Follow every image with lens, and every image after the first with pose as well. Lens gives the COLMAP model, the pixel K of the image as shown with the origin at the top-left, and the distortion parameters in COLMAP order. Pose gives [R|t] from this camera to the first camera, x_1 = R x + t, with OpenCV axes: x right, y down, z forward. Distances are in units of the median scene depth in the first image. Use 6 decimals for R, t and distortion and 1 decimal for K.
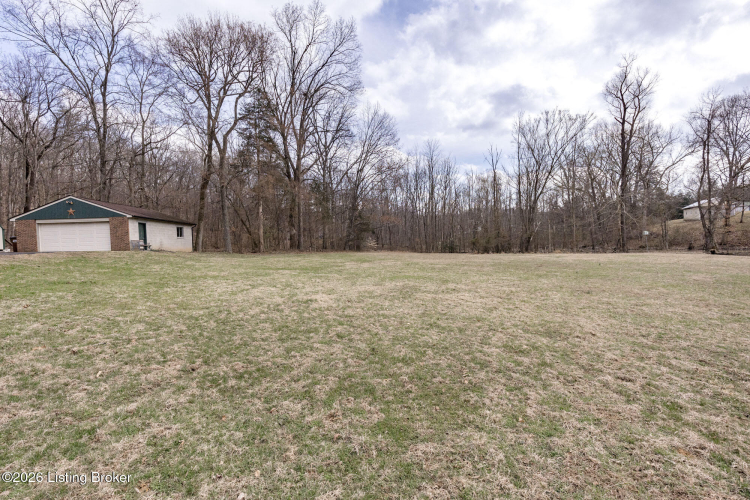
lens RADIAL K [[343.5, 0, 377.8], [0, 343.5, 252.8], [0, 0, 1]] dist [0.006187, -0.000363]
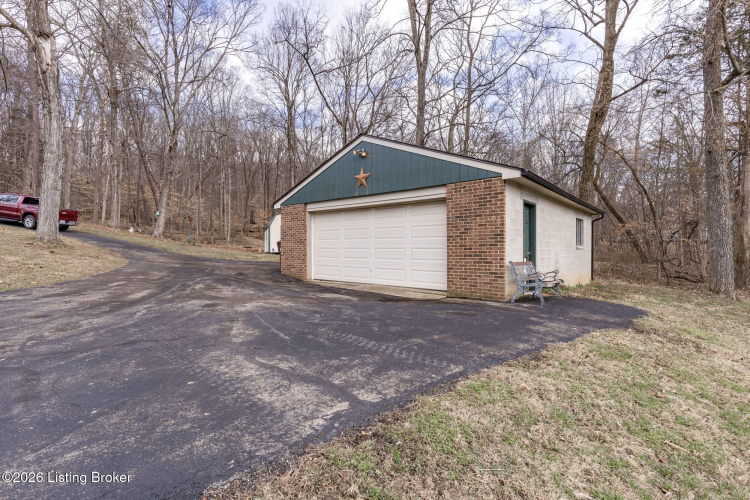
lens RADIAL K [[343.5, 0, 375.1], [0, 343.5, 248.6], [0, 0, 1]] dist [0.006187, -0.000363]
pose [[0.728304, 0.039928, -0.684090, -0.607358], [-0.047341, 0.998848, 0.007899, -0.044525], [0.683617, 0.026632, 0.729355, 0.724797]]
